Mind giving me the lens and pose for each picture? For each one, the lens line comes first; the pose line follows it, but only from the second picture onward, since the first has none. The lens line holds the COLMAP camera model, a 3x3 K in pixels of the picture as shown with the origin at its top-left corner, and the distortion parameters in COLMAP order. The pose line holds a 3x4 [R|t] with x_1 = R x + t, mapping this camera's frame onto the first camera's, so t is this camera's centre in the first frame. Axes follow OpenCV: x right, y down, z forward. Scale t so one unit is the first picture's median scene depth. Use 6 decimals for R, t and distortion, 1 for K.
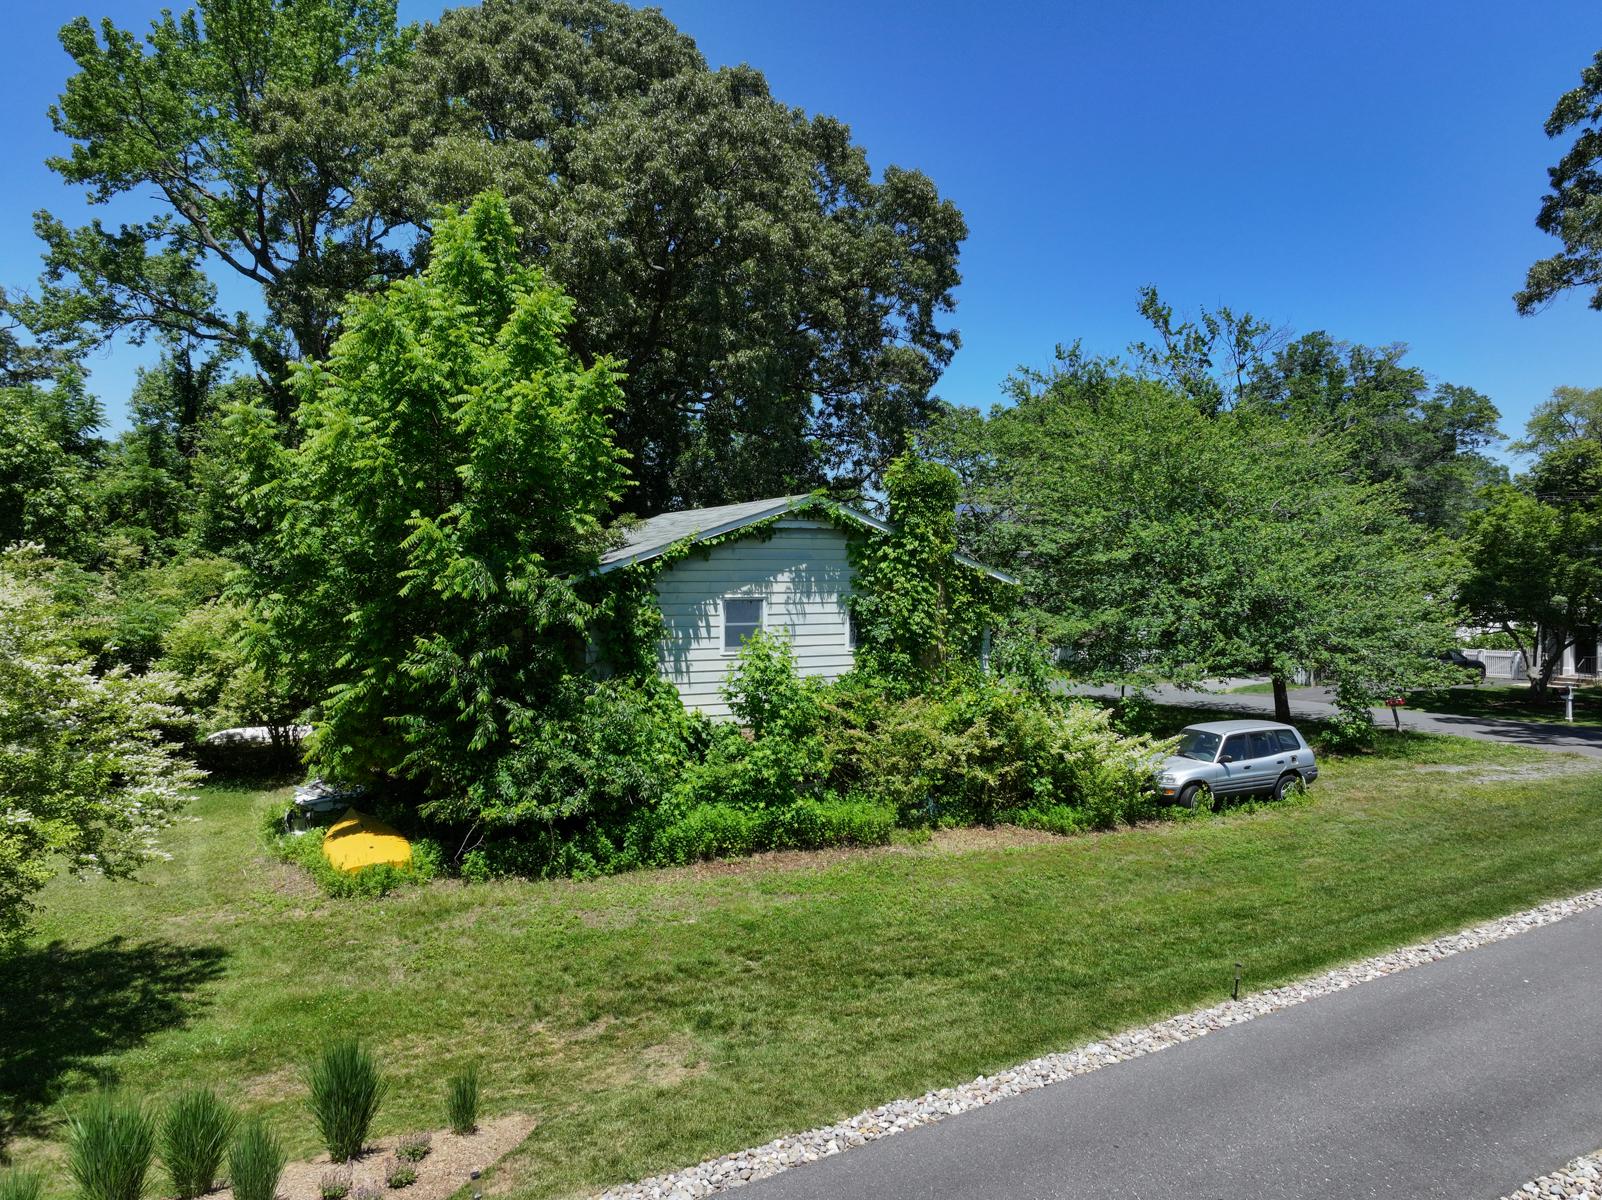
lens RADIAL K [[1128.3, 0, 800.3], [0, 1128.3, 595.5], [0, 0, 1]] dist [0.000281, -0.000553]
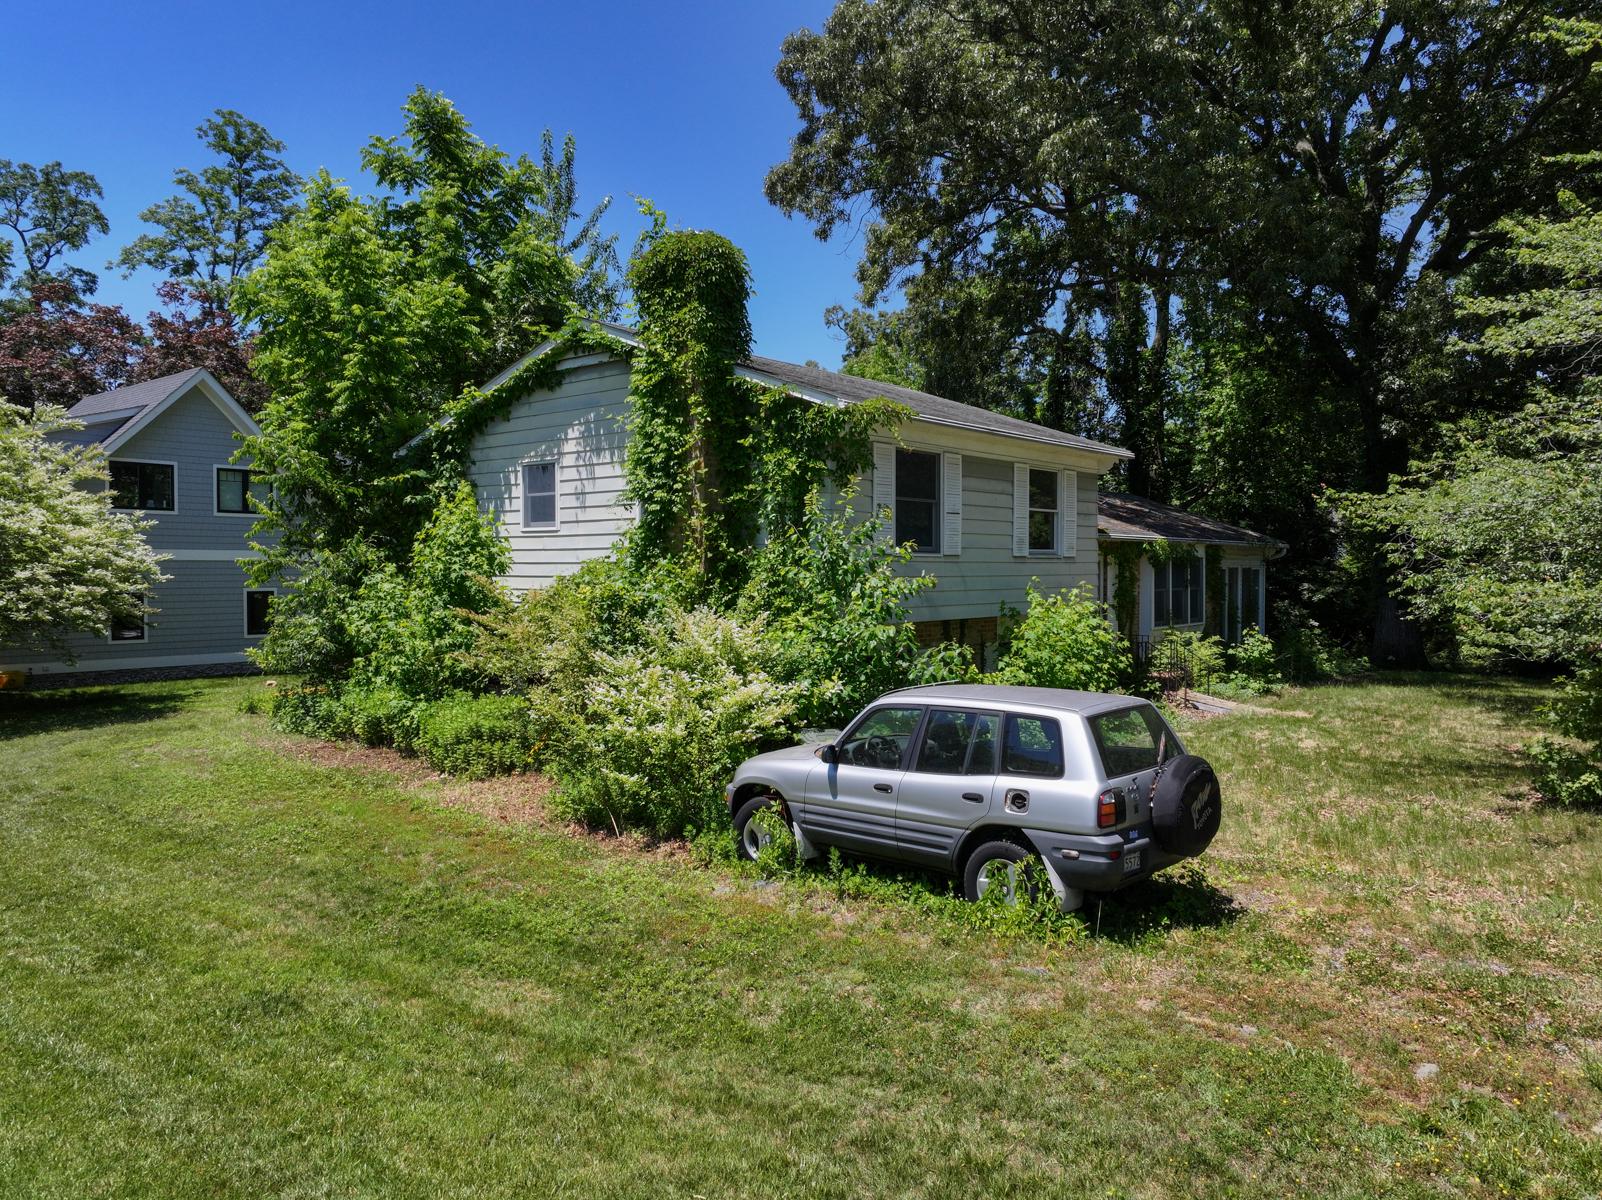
lens RADIAL K [[1128.3, 0, 800.7], [0, 1128.3, 599.7], [0, 0, 1]] dist [0.000281, -0.000553]
pose [[0.376450, 0.027186, -0.926038, 0.776222], [-0.006509, 0.999622, 0.026700, 0.078229], [0.926414, -0.004023, 0.376485, 0.851190]]
